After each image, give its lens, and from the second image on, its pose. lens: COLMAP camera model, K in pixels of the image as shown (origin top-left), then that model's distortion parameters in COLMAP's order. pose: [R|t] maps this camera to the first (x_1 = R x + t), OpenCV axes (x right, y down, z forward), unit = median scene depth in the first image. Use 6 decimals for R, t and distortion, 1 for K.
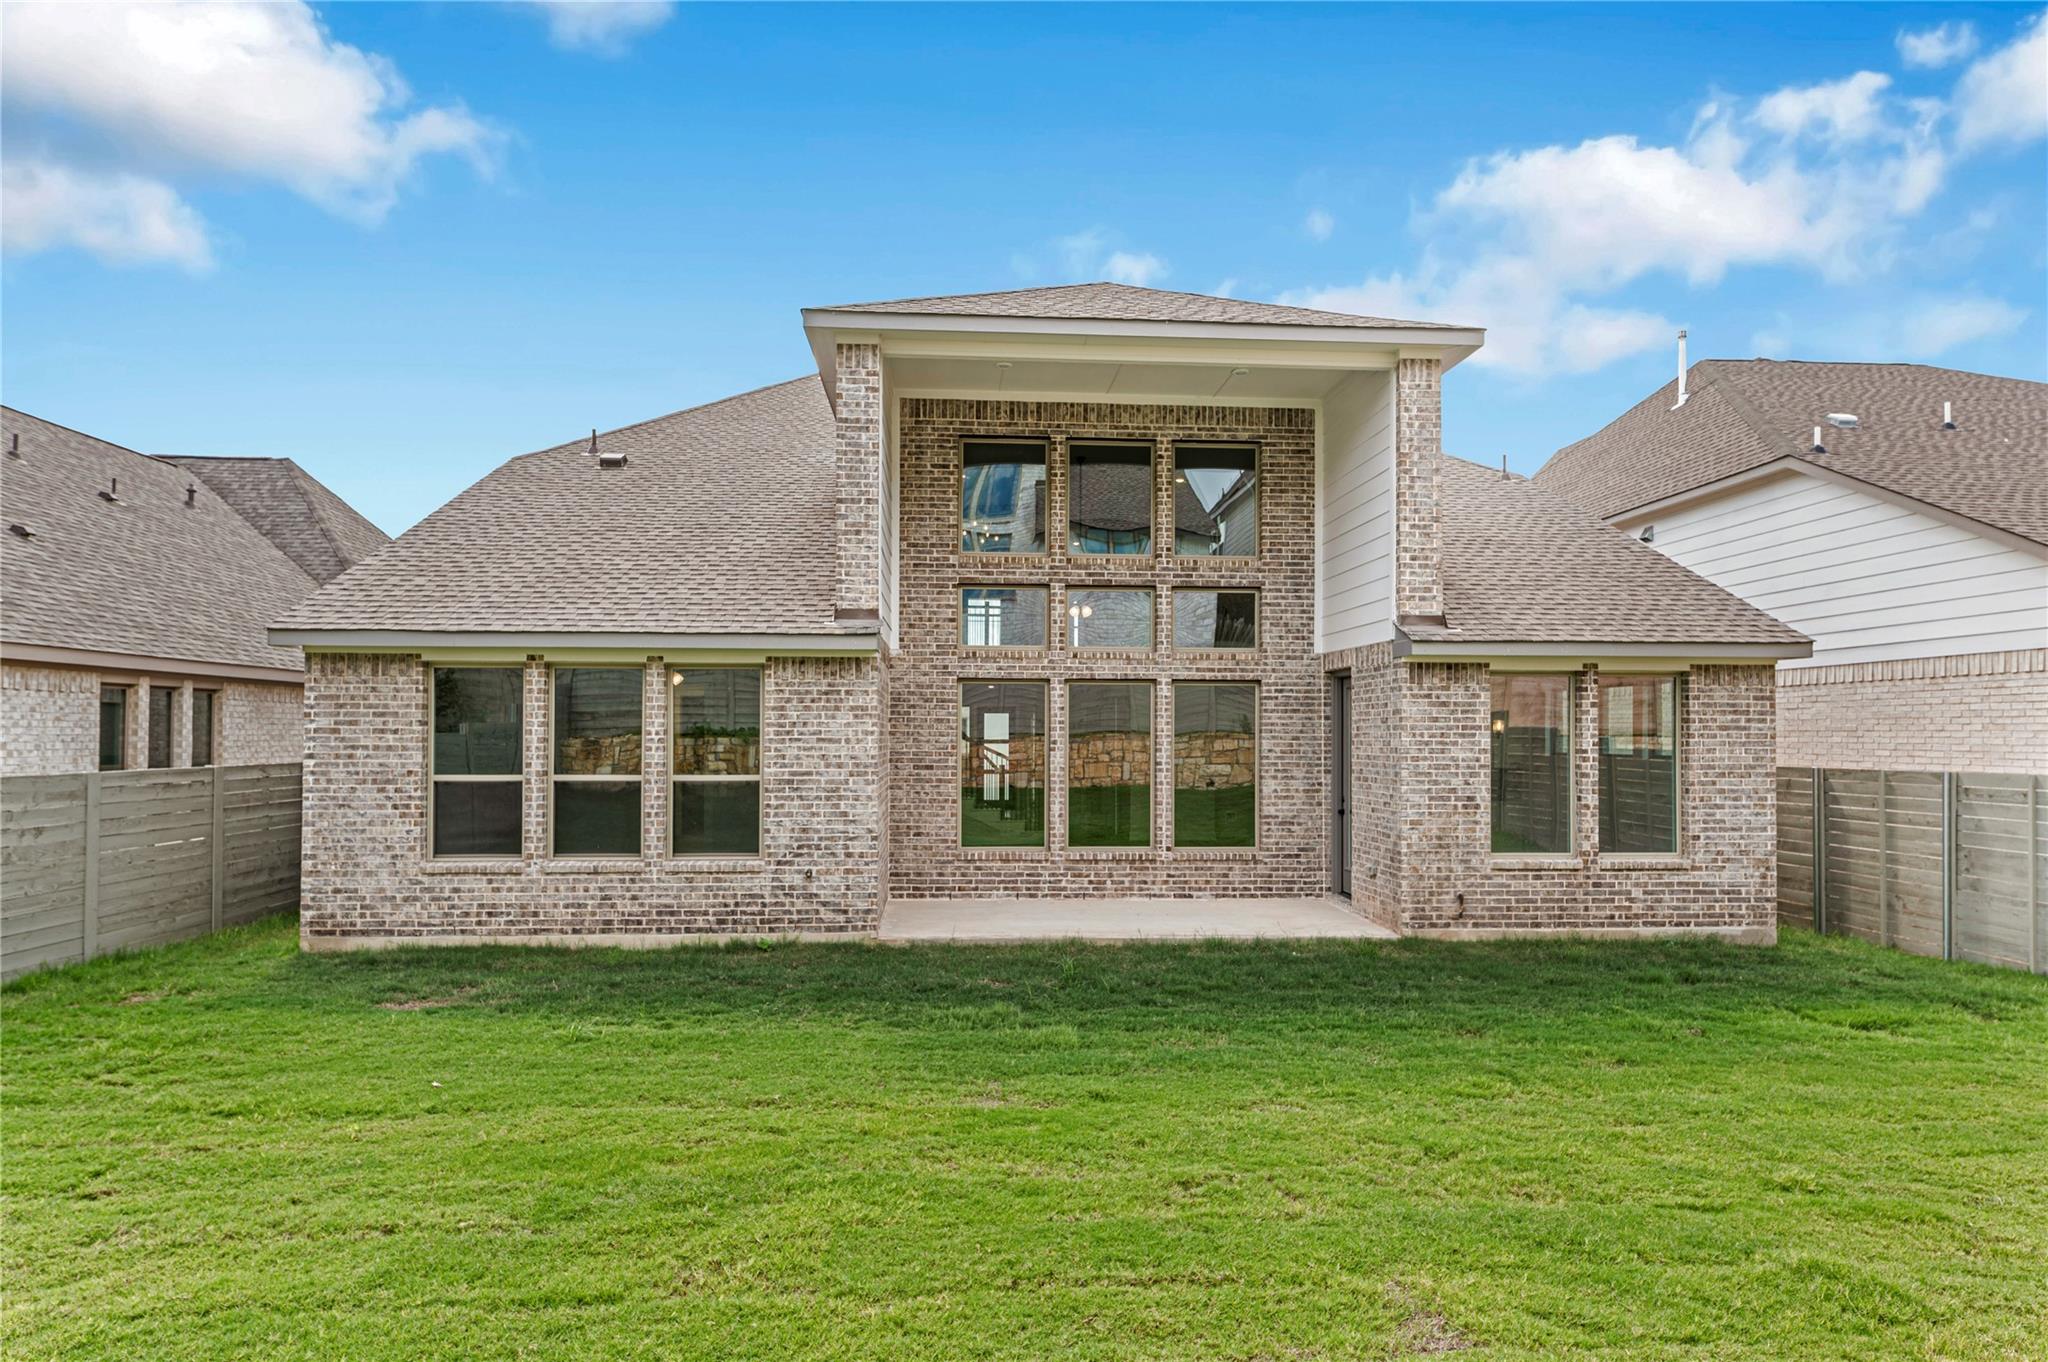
lens RADIAL K [[1170.0, 0, 1025.2], [0, 1170.0, 722.4], [0, 0, 1]] dist [0.009578, 0.001080]
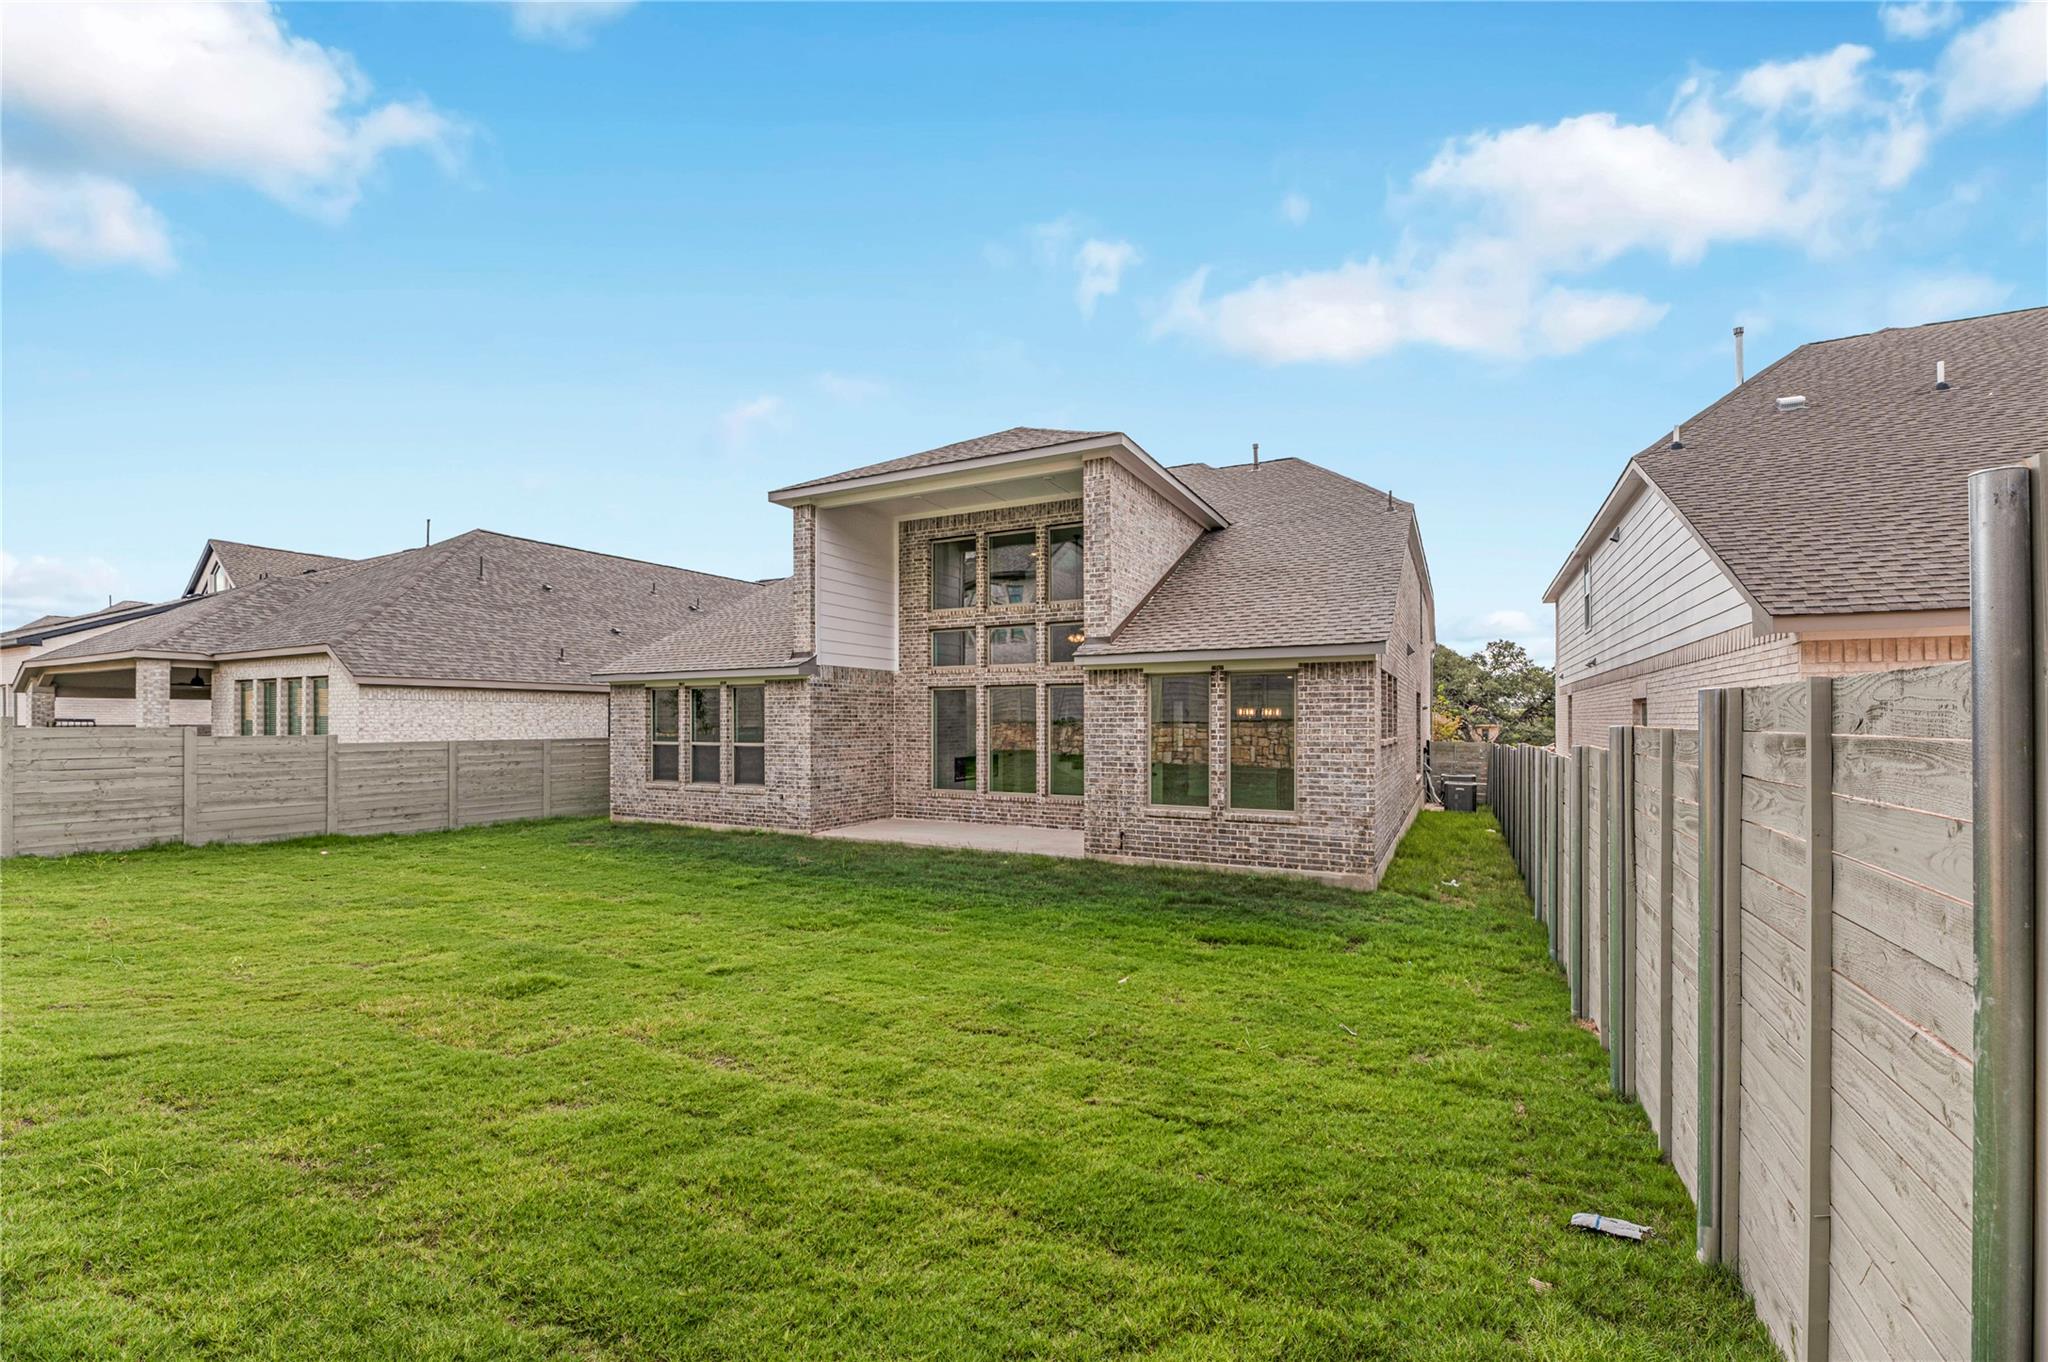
lens RADIAL K [[839.6, 0, 1023.0], [0, 839.6, 724.6], [0, 0, 1]] dist [0.000965, 0.000127]
pose [[0.849855, -0.002291, -0.527011, 0.793164], [0.009951, 0.999882, 0.011699, 0.003494], [0.526922, -0.015187, 0.849778, 0.070633]]
